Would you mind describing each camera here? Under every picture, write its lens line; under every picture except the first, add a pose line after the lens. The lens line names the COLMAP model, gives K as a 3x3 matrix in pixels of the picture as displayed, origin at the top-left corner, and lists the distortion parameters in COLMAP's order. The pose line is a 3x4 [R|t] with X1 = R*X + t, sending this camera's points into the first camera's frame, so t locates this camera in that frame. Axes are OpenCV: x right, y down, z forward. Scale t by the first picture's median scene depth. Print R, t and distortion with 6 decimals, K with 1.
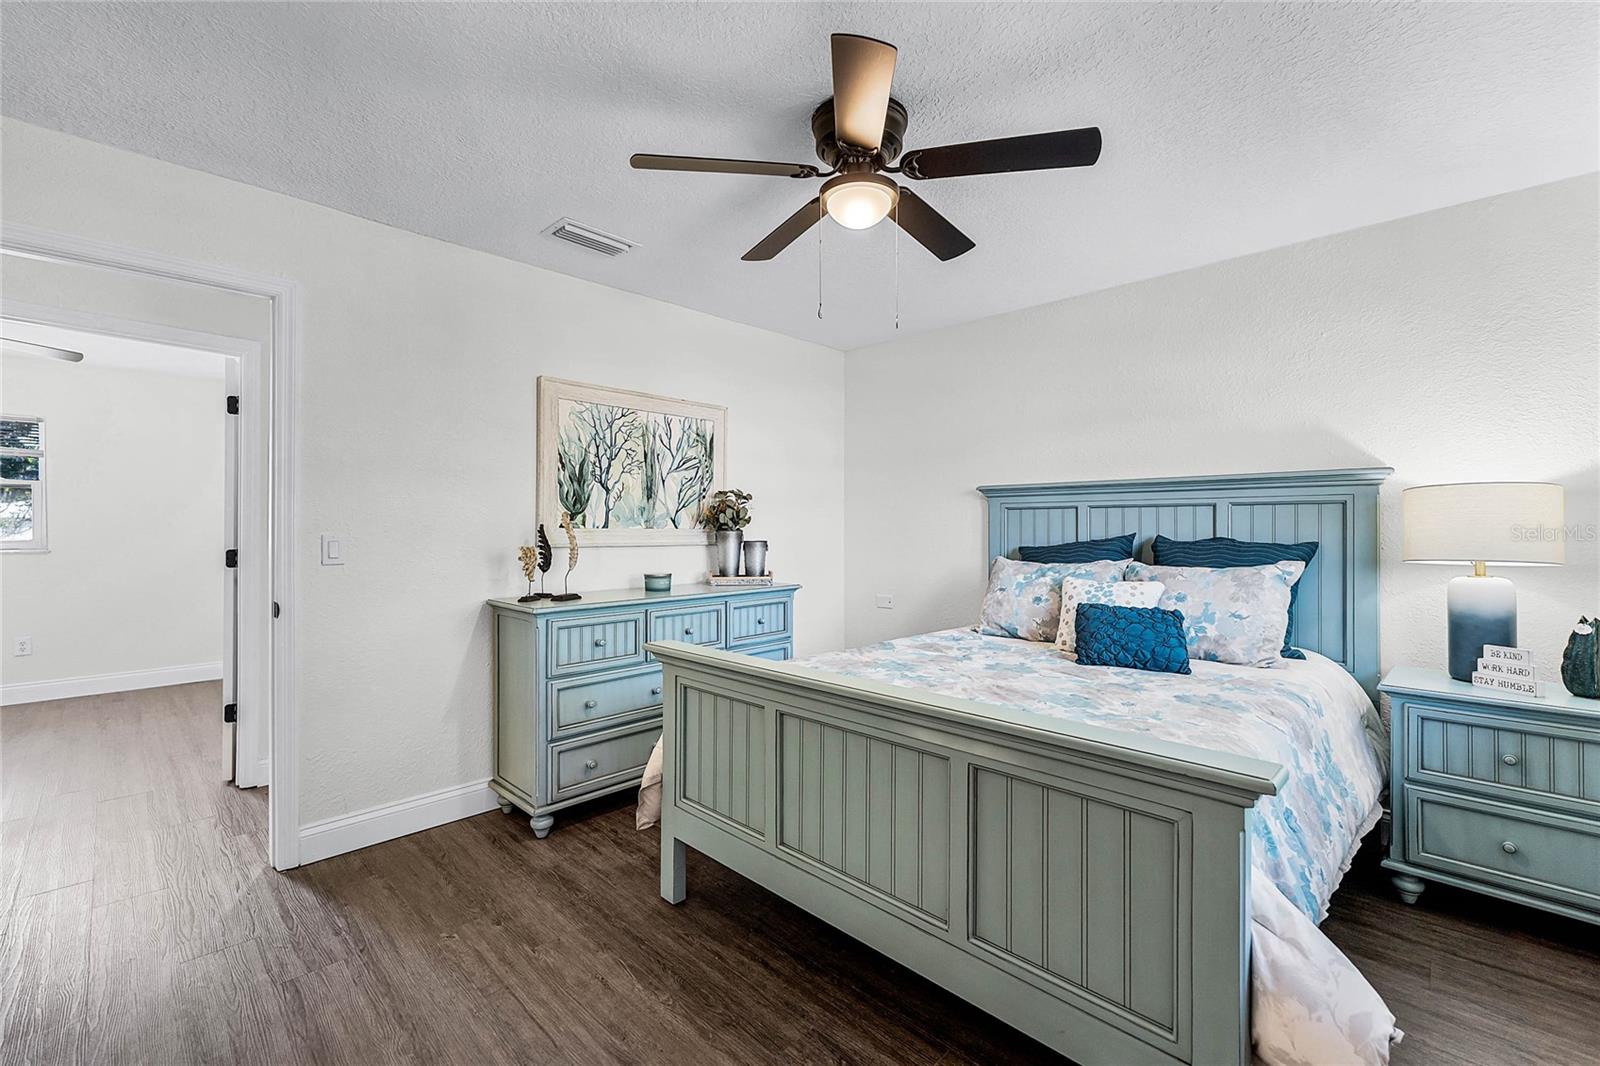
lens RADIAL K [[676.0, 0, 806.5], [0, 676.0, 529.4], [0, 0, 1]] dist [0.001399, 0.003030]
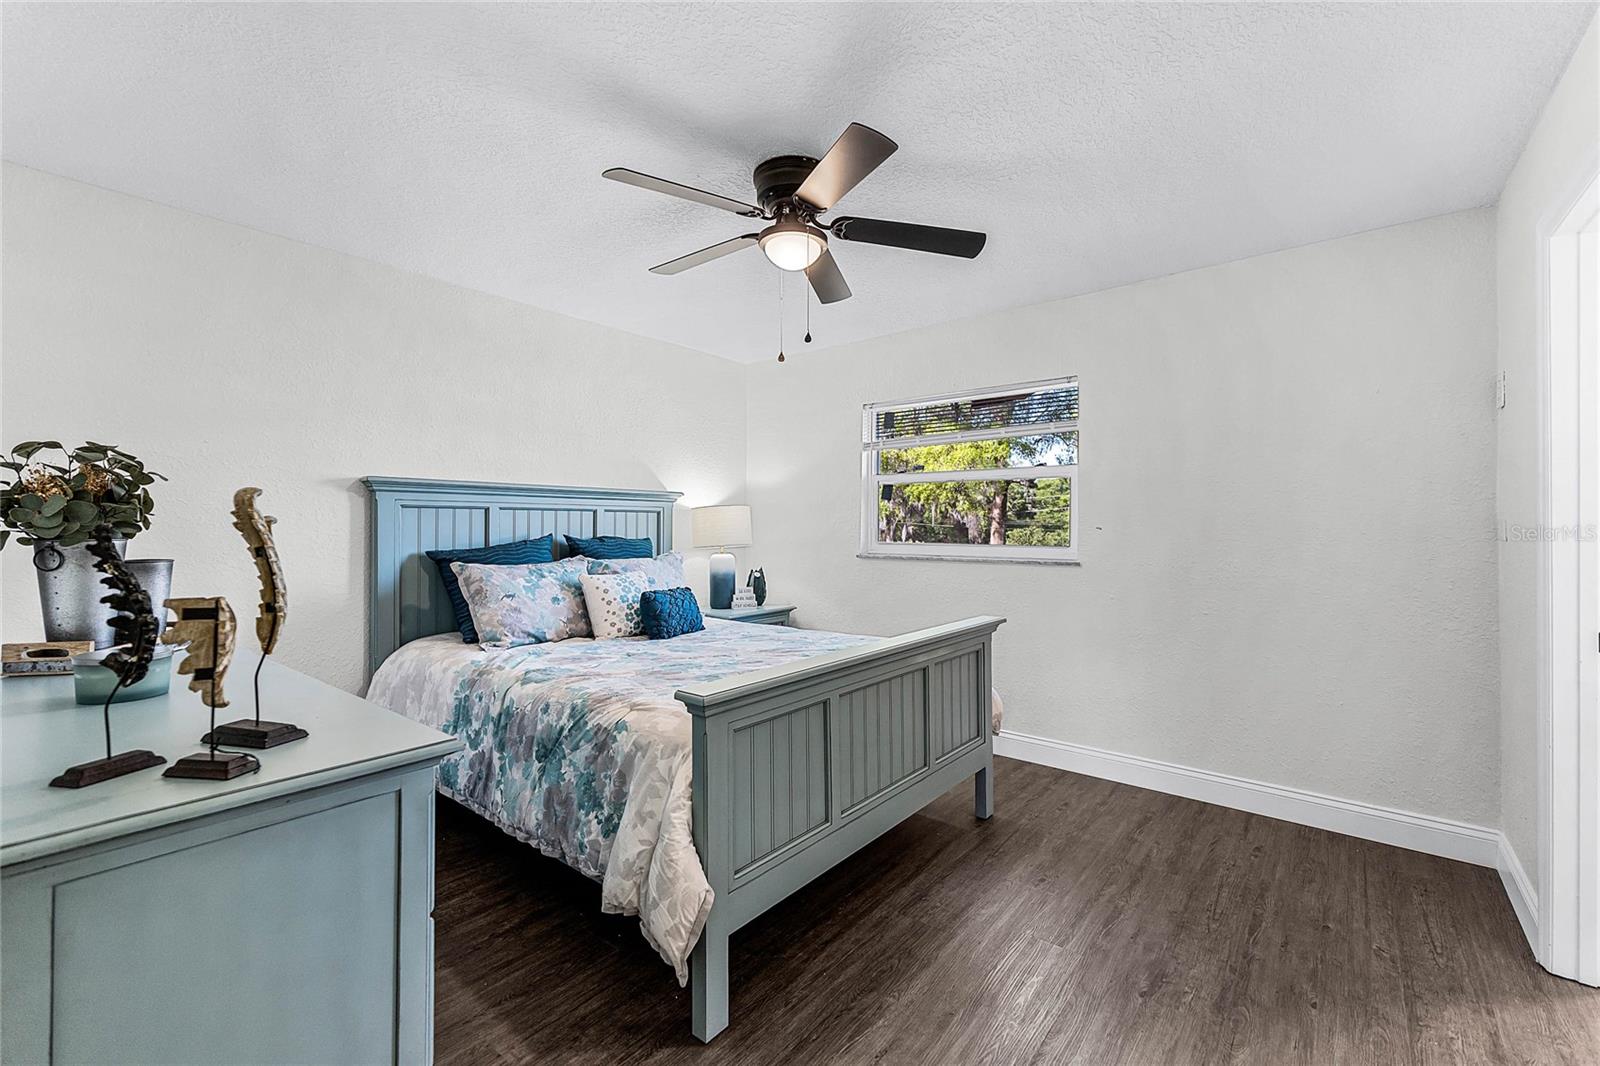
lens RADIAL K [[676.0, 0, 807.8], [0, 676.0, 529.1], [0, 0, 1]] dist [0.001399, 0.003030]
pose [[-0.099735, -0.004090, 0.995006, -0.783228], [0.003417, 0.999984, 0.004453, -0.006508], [-0.995008, 0.003844, -0.099720, 0.801472]]
